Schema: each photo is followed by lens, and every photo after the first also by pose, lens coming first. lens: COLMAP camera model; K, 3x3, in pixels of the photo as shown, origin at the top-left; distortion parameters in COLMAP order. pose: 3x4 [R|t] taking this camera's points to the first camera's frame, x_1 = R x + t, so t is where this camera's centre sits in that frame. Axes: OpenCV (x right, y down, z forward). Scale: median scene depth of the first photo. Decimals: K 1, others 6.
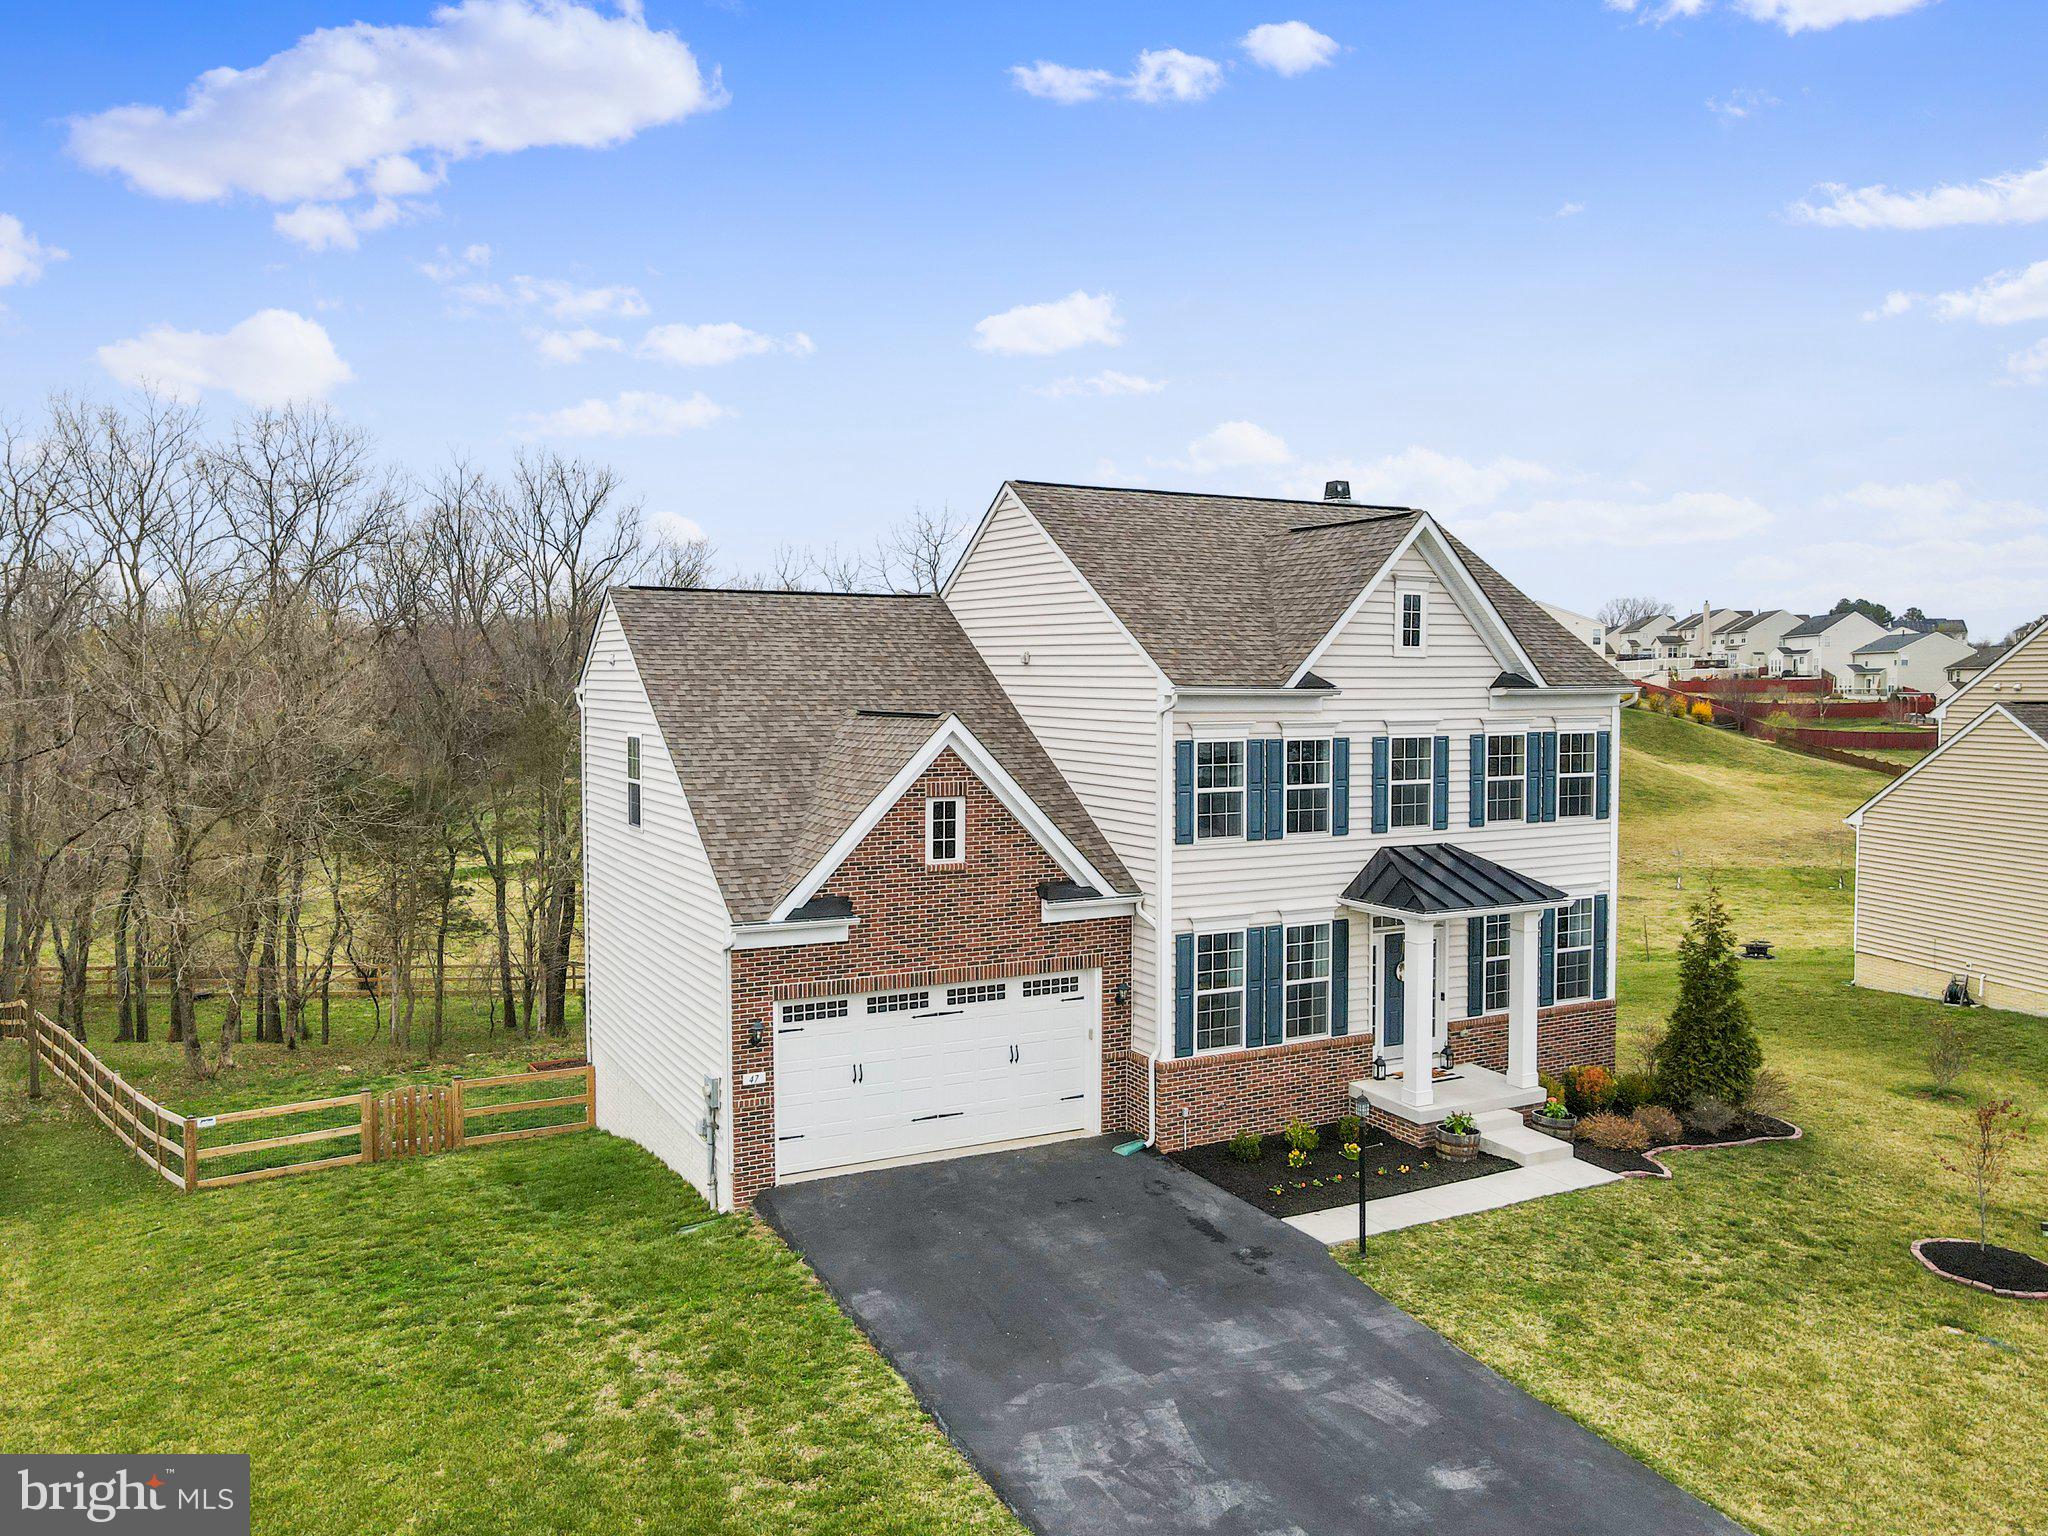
lens RADIAL K [[1501.1, 0, 1024.0], [0, 1501.1, 768.0], [0, 0, 1]] dist [0.011379, 0.011052]
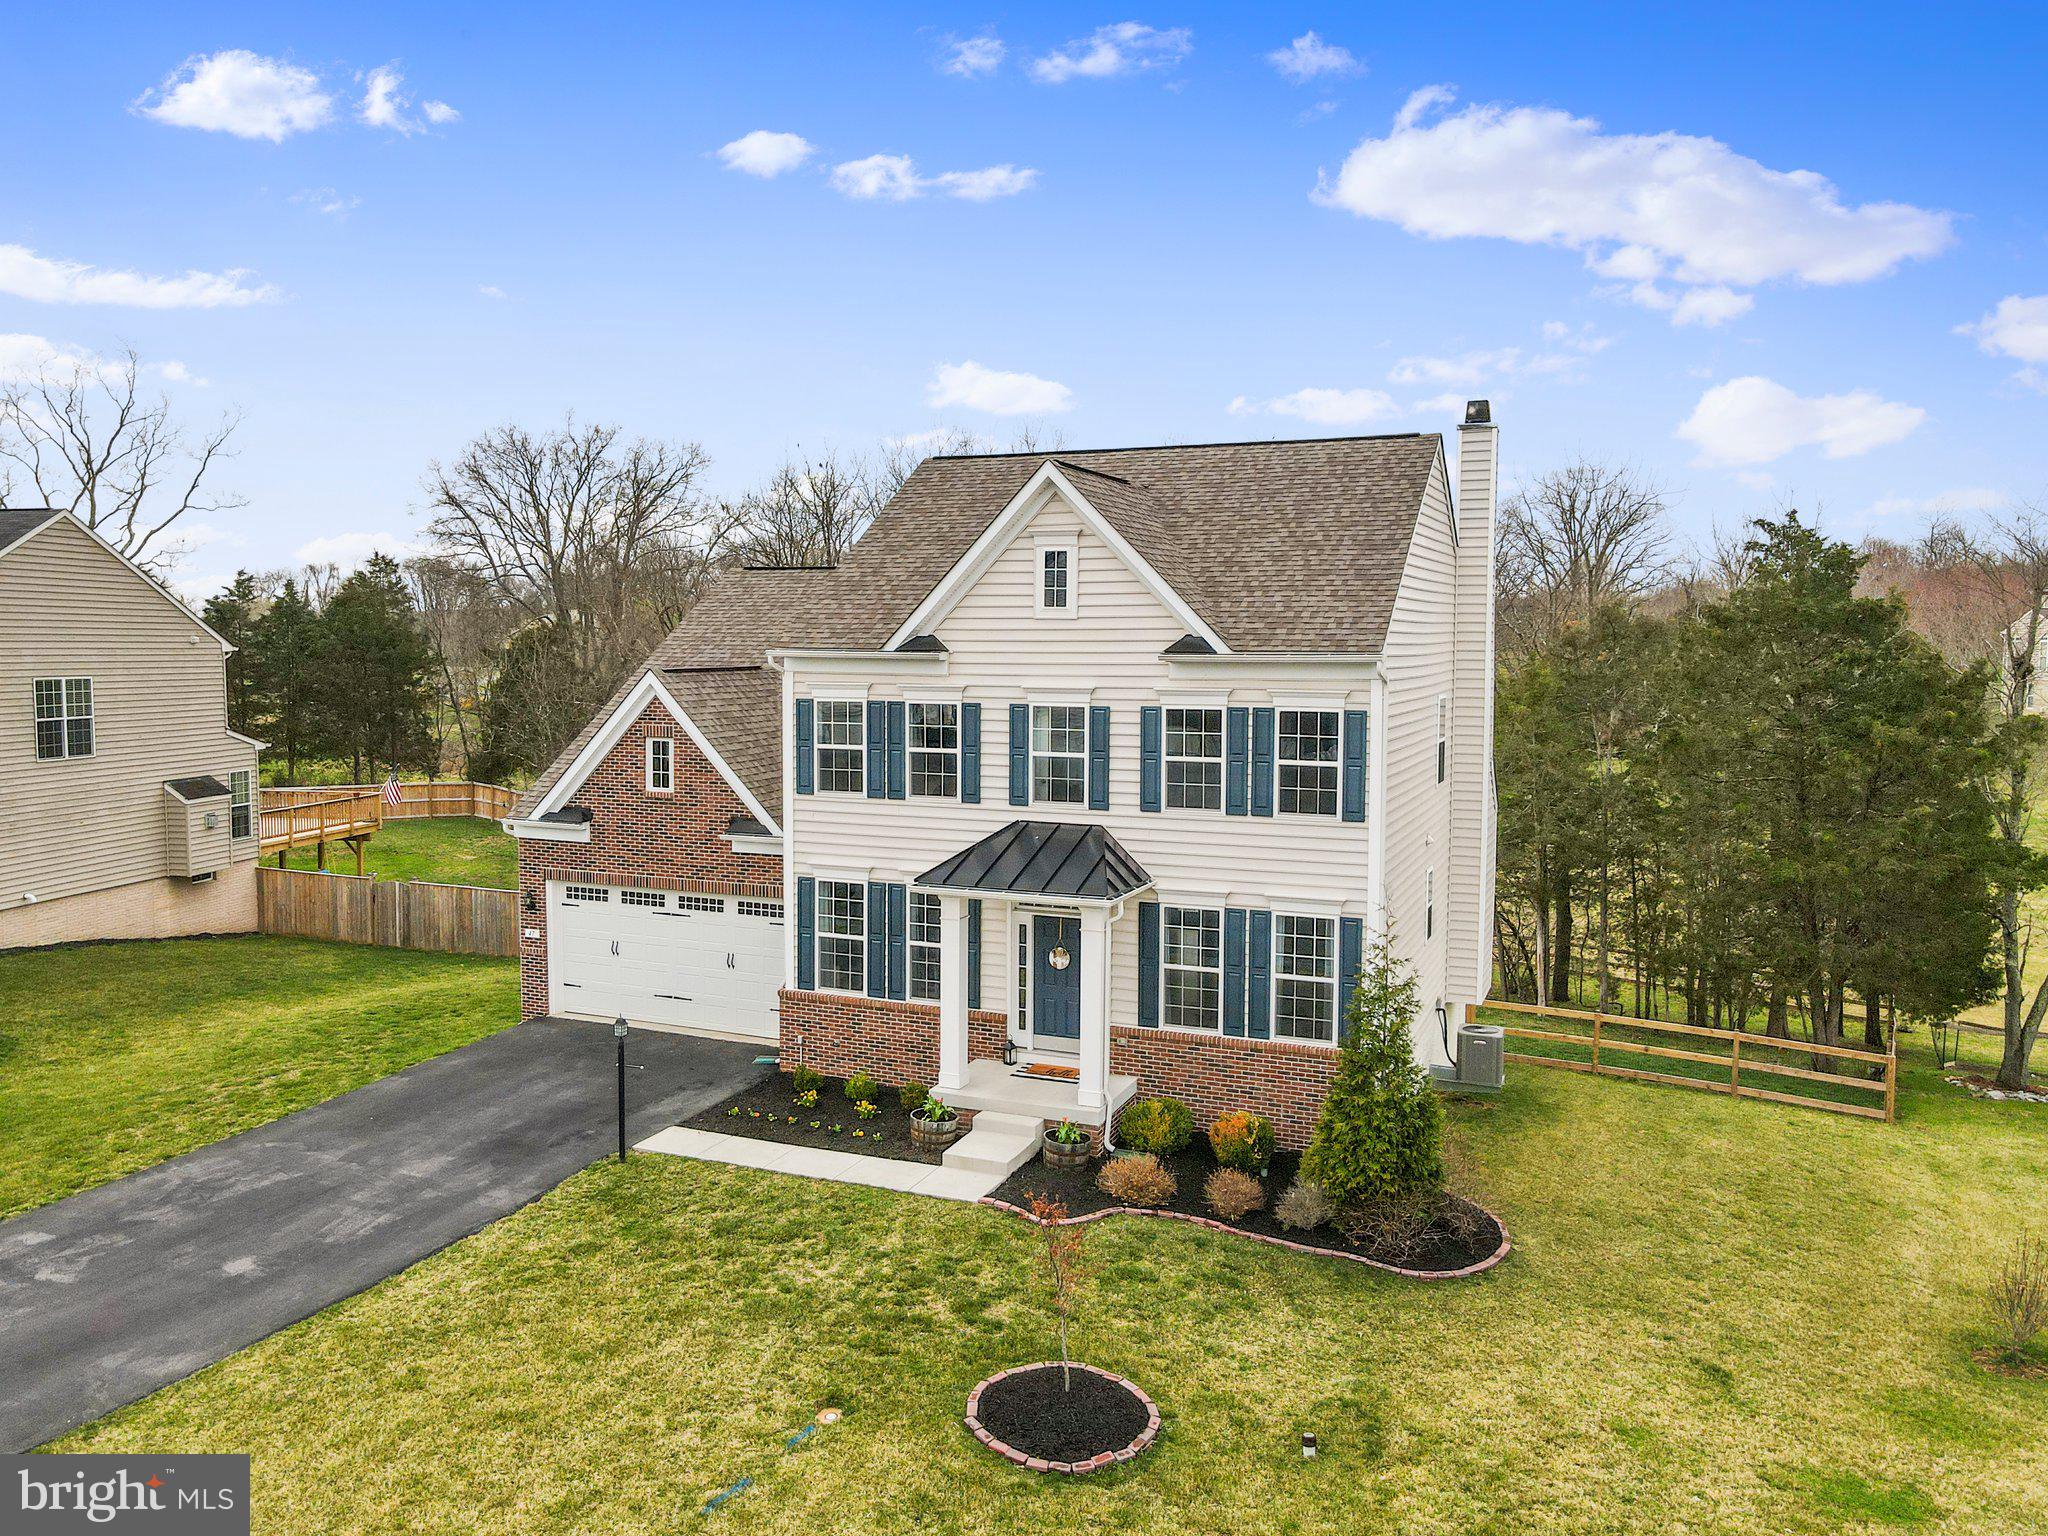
lens RADIAL K [[1501.1, 0, 1024.0], [0, 1501.1, 768.0], [0, 0, 1]] dist [0.011379, 0.011052]
pose [[0.633400, 0.069021, -0.770740, 1.030688], [-0.048694, 0.997595, 0.049319, -0.028995], [0.772291, 0.006292, 0.635238, 0.429119]]
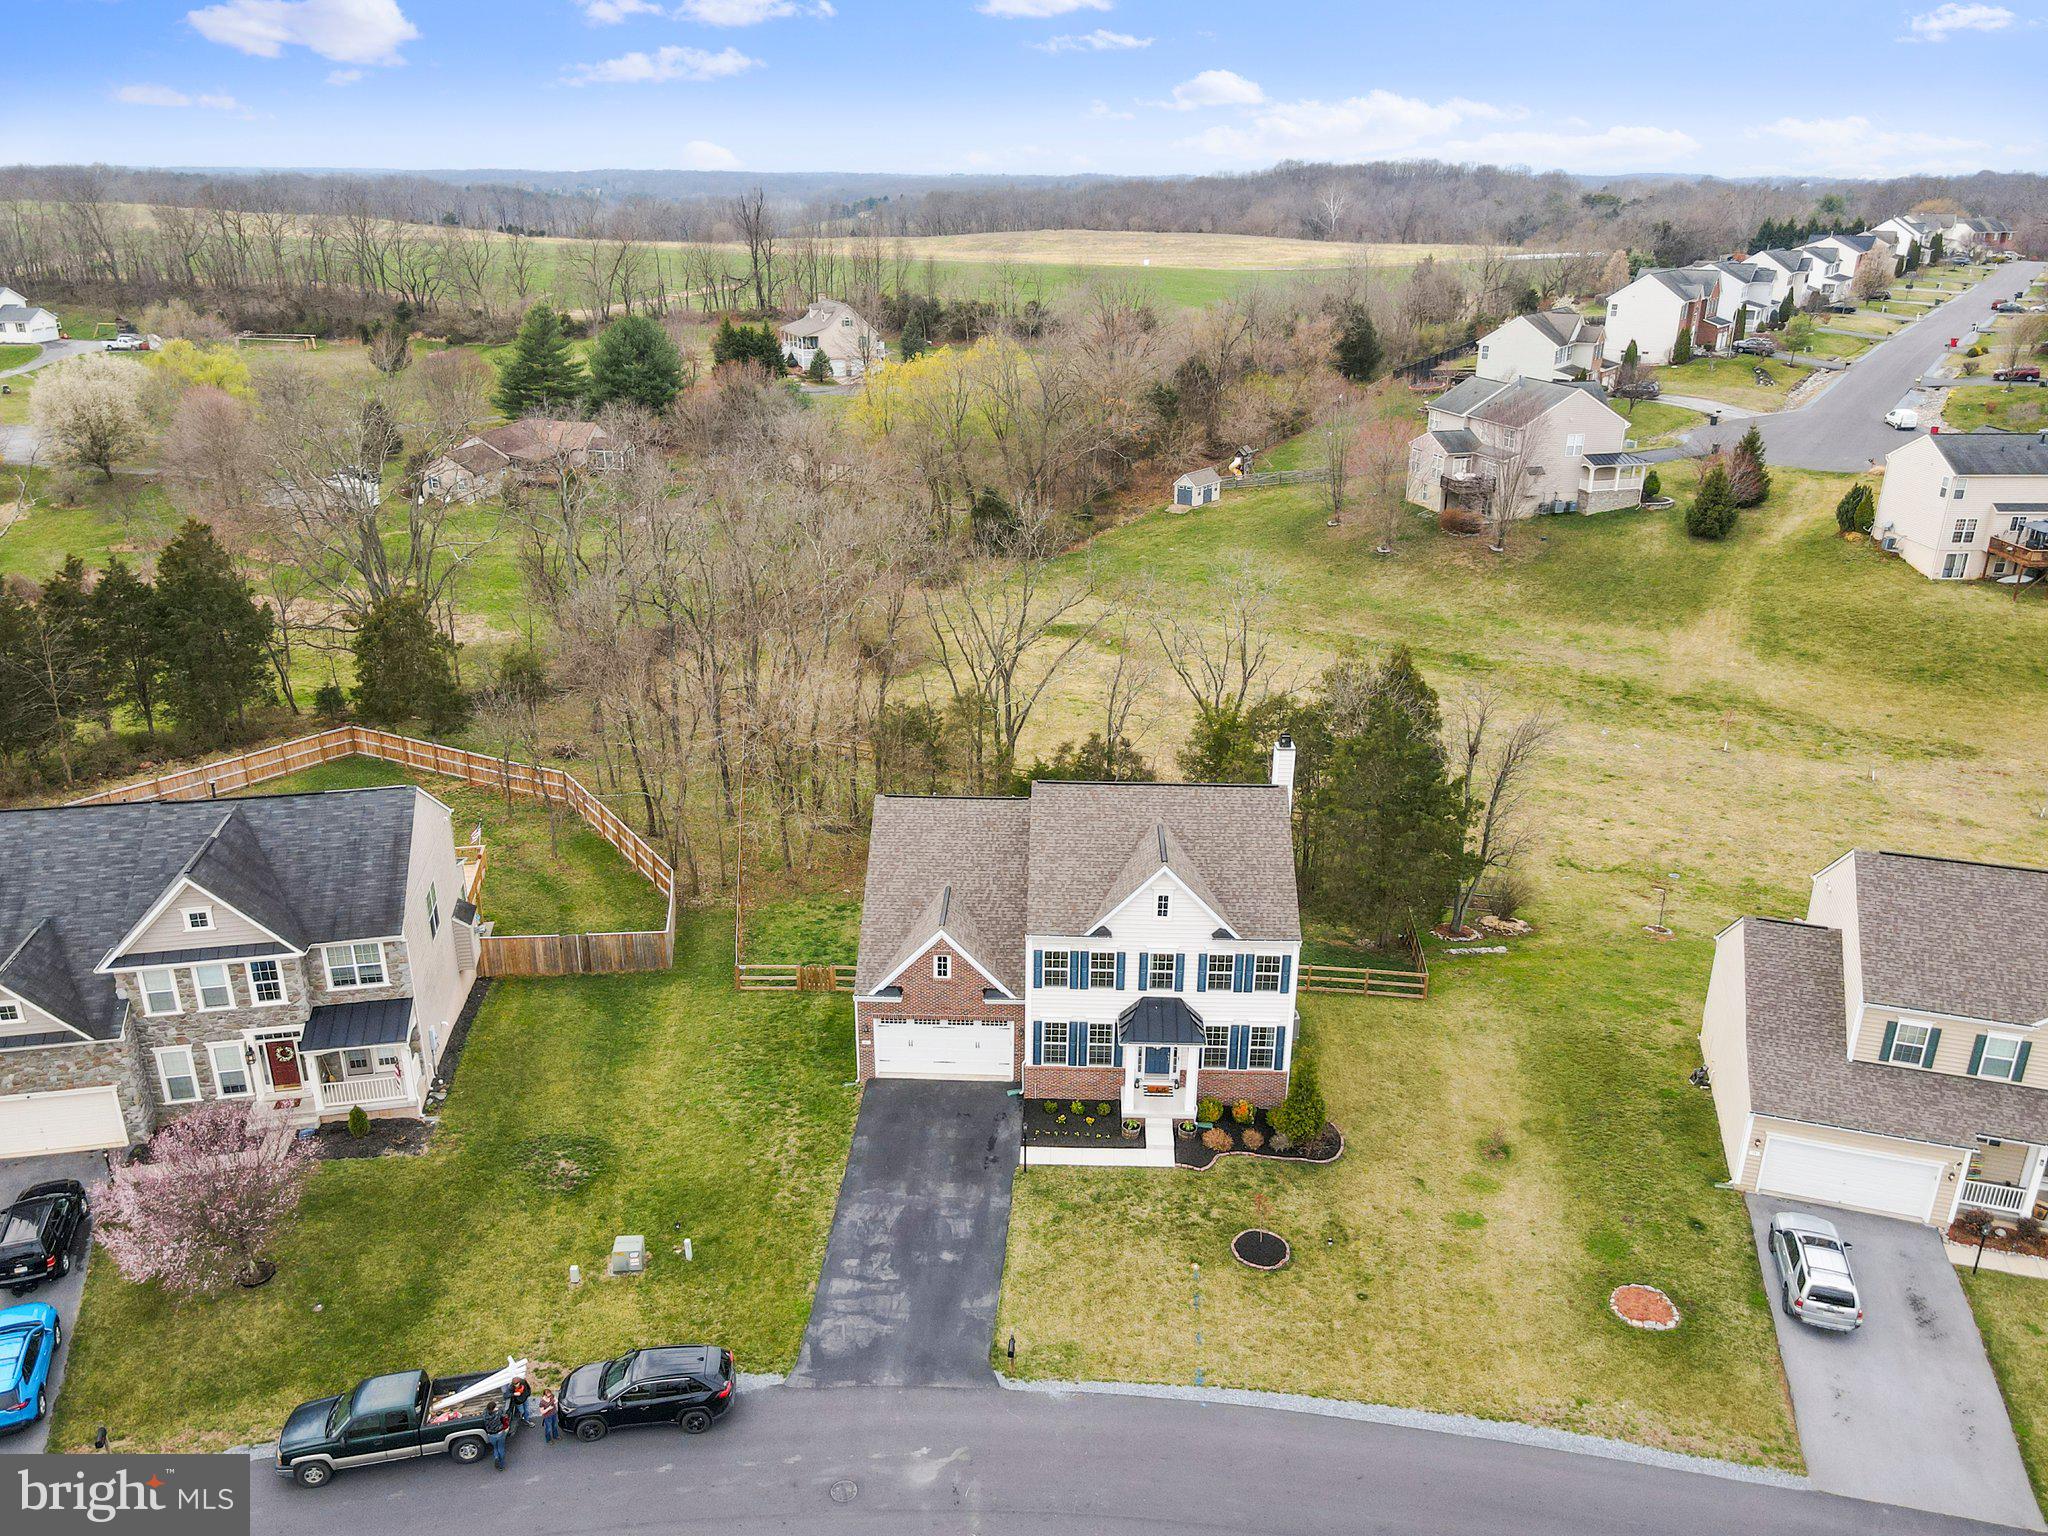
lens RADIAL K [[1501.0, 0, 1025.3], [0, 1501.0, 773.3], [0, 0, 1]] dist [-0.000858, 0.039682]
pose [[0.870552, 0.189022, -0.454324, 1.107041], [-0.035575, 0.945038, 0.325018, -1.046598], [0.490789, -0.266783, 0.829429, -0.905879]]
